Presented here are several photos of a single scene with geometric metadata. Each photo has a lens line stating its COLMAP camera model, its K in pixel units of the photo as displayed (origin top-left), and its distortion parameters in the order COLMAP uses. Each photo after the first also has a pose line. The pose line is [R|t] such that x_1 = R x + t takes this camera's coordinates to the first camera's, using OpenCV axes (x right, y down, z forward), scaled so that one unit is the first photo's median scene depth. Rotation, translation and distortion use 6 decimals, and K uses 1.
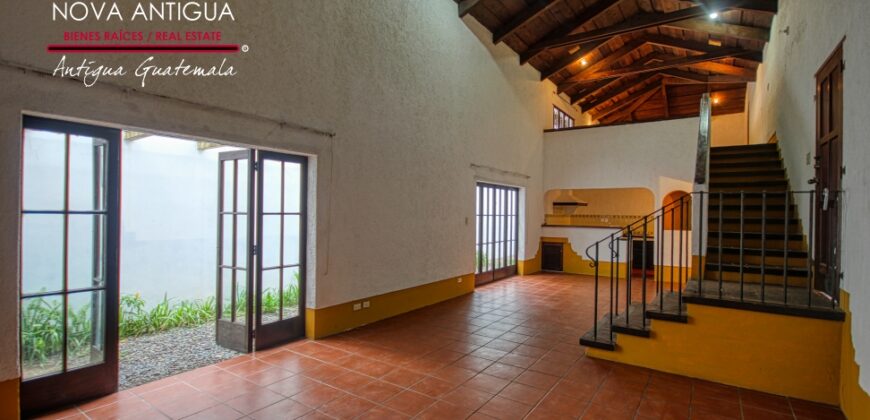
lens RADIAL K [[406.8, 0, 434.6], [0, 406.8, 213.9], [0, 0, 1]] dist [-0.014754, 0.000020]
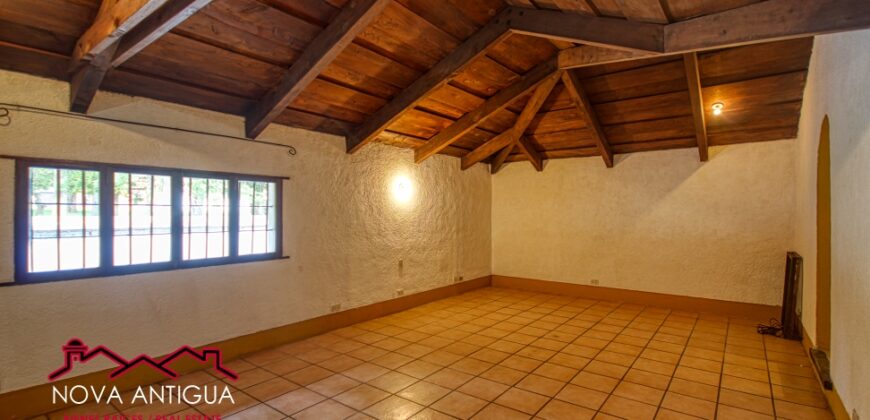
lens RADIAL K [[406.8, 0, 429.2], [0, 406.8, 207.3], [0, 0, 1]] dist [-0.014754, 0.000020]
pose [[0.998785, -0.006857, -0.048798, 0.618040], [0.006695, 0.999972, -0.003482, -0.263303], [0.048821, 0.003151, 0.998803, 0.848434]]
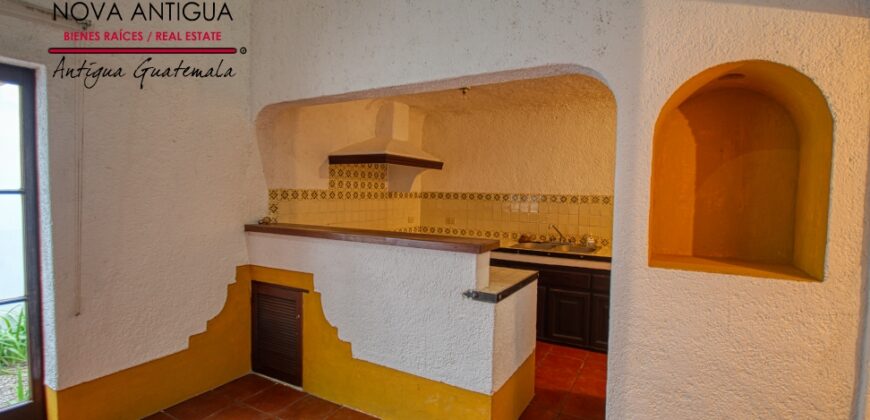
lens RADIAL K [[406.8, 0, 435.8], [0, 406.8, 209.6], [0, 0, 1]] dist [-0.014754, 0.000020]
pose [[0.995999, 0.000783, 0.089364, 0.382571], [-0.004201, 0.999266, 0.038070, 0.004128], [-0.089268, -0.038293, 0.995271, 0.710418]]
